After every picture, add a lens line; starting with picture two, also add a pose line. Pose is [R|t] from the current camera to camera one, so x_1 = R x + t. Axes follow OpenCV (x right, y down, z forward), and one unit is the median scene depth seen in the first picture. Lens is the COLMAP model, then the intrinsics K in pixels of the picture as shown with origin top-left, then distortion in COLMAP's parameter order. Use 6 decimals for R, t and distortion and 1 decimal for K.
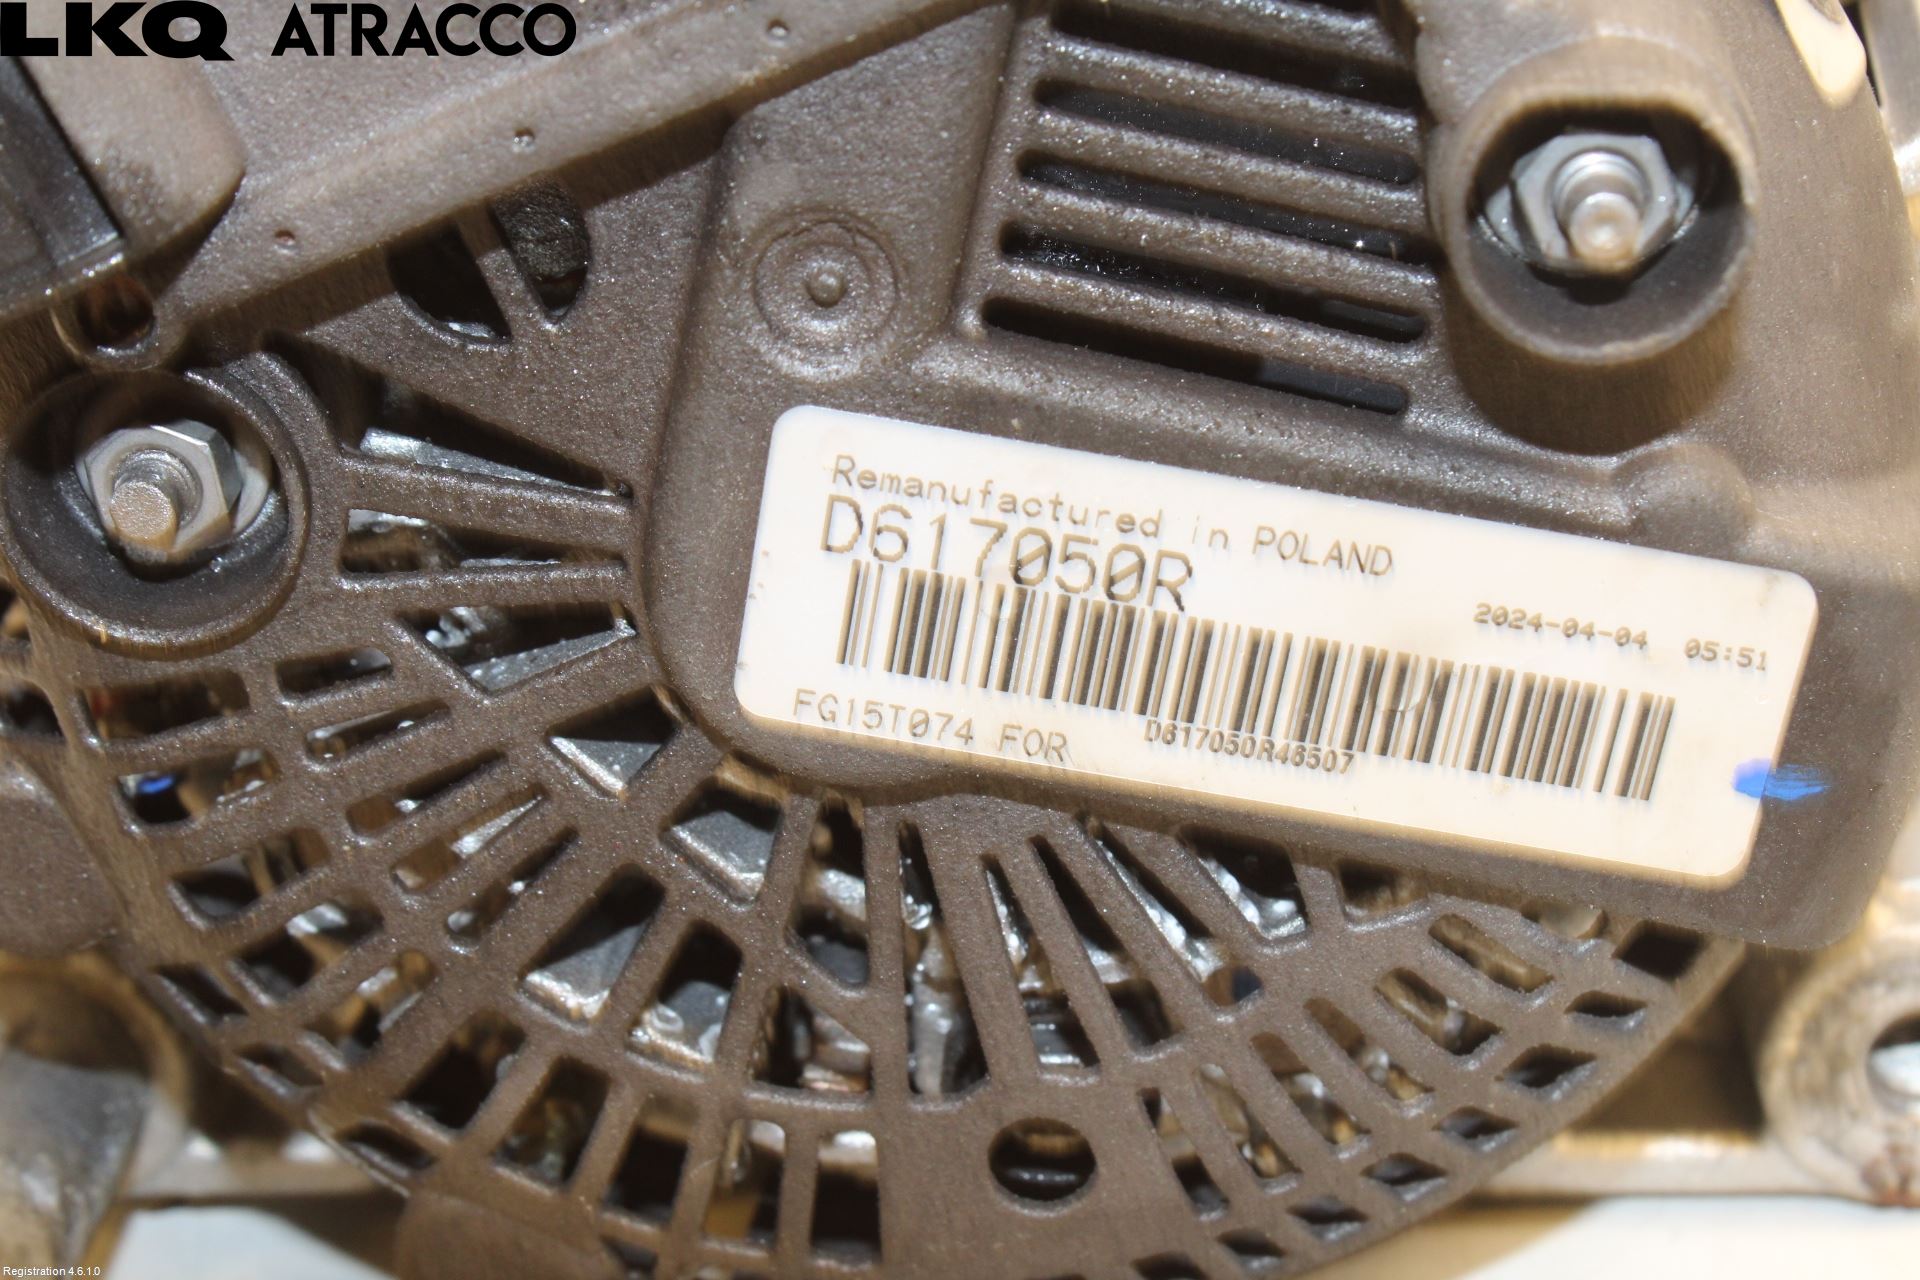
lens RADIAL K [[4582.3, 0, 965.5], [0, 4582.3, 643.4], [0, 0, 1]] dist [0.135051, 0.000000]
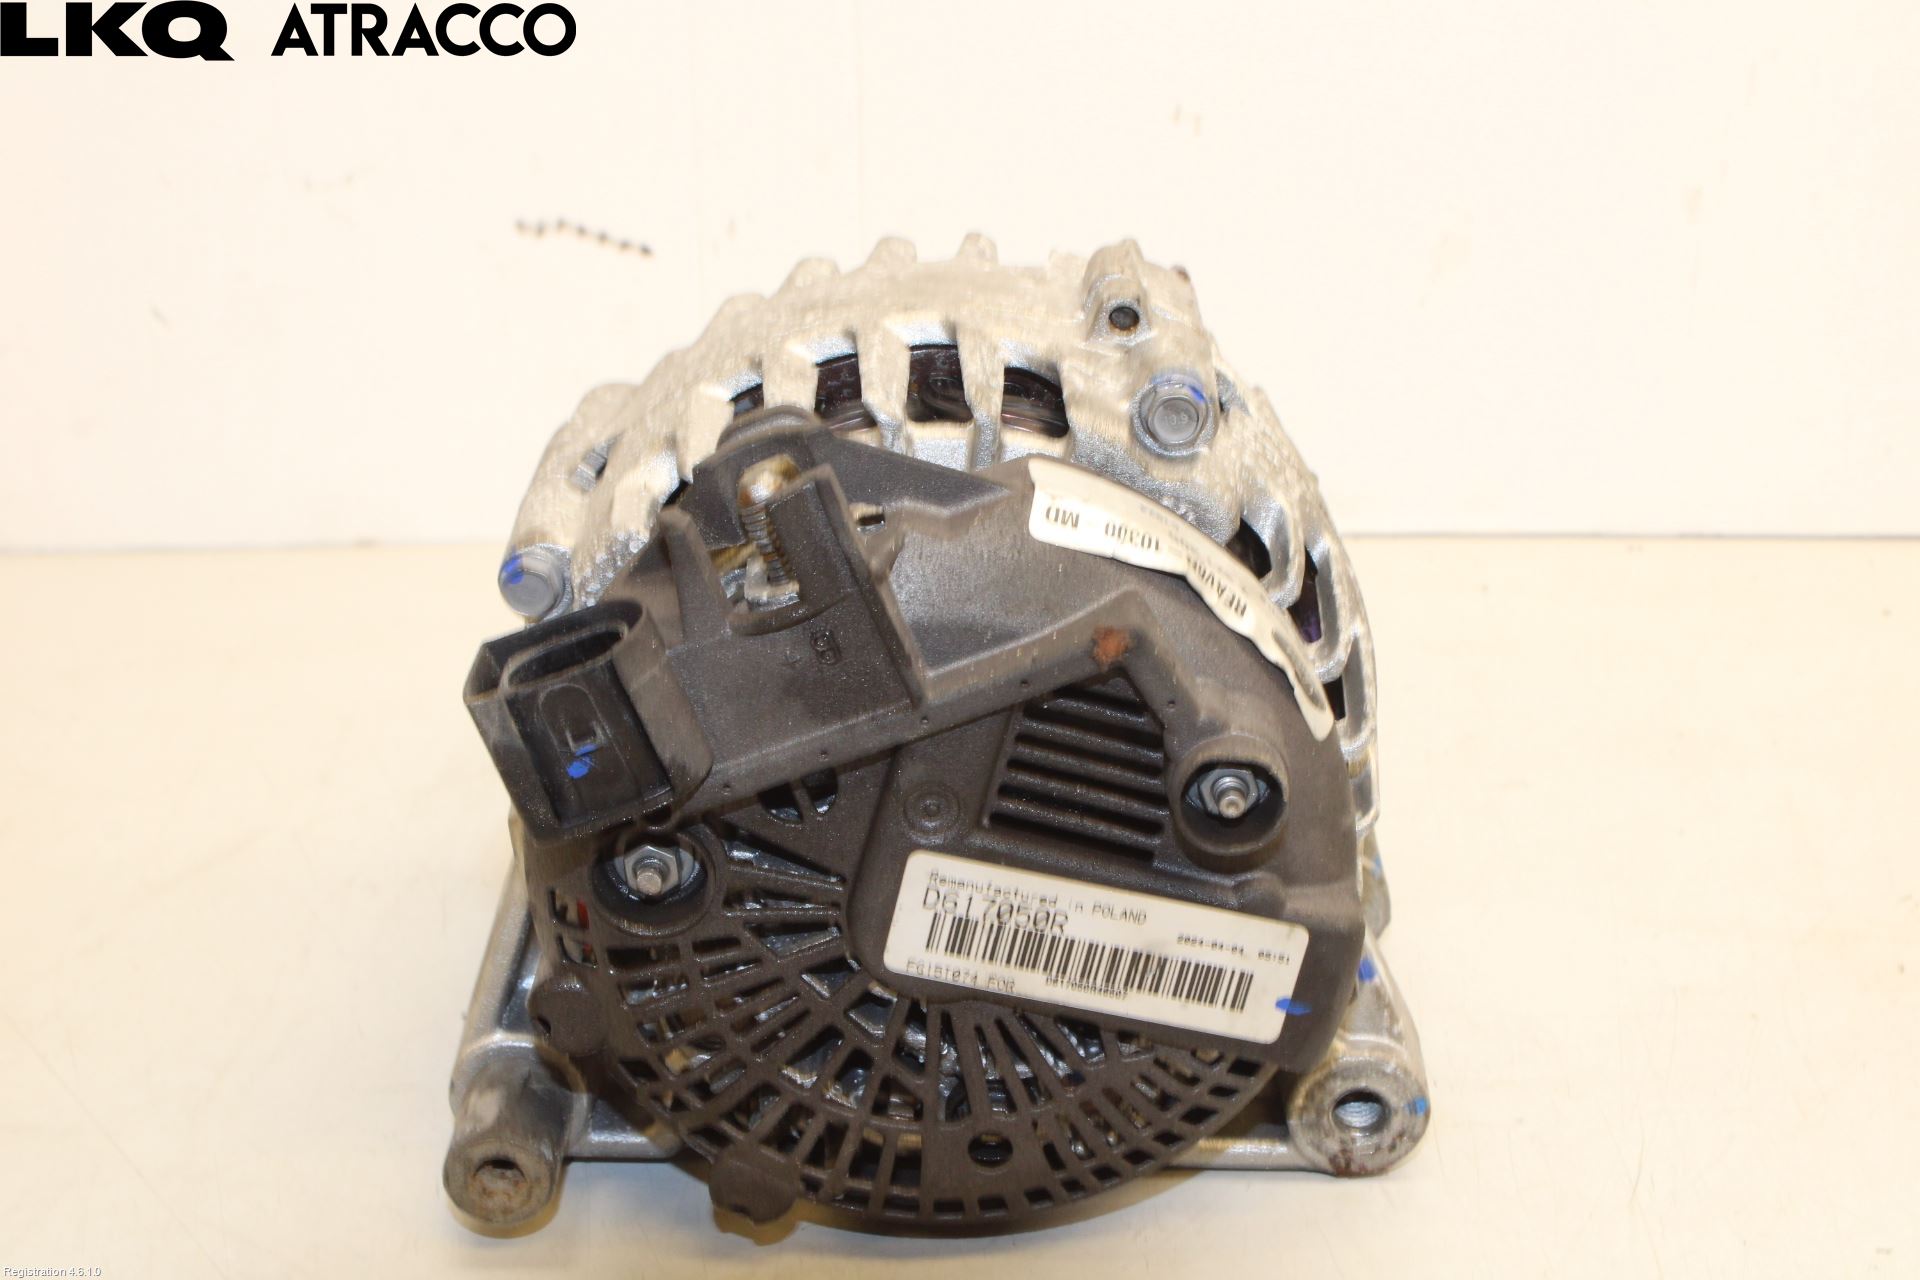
lens RADIAL K [[3342.5, 0, 971.0], [0, 3342.5, 658.5], [0, 0, 1]] dist [-0.016628, 0.000000]
pose [[0.997298, 0.027929, 0.067950, -0.130549], [-0.025665, 0.999094, -0.033962, -0.092944], [-0.068837, 0.032126, 0.997111, -0.827728]]
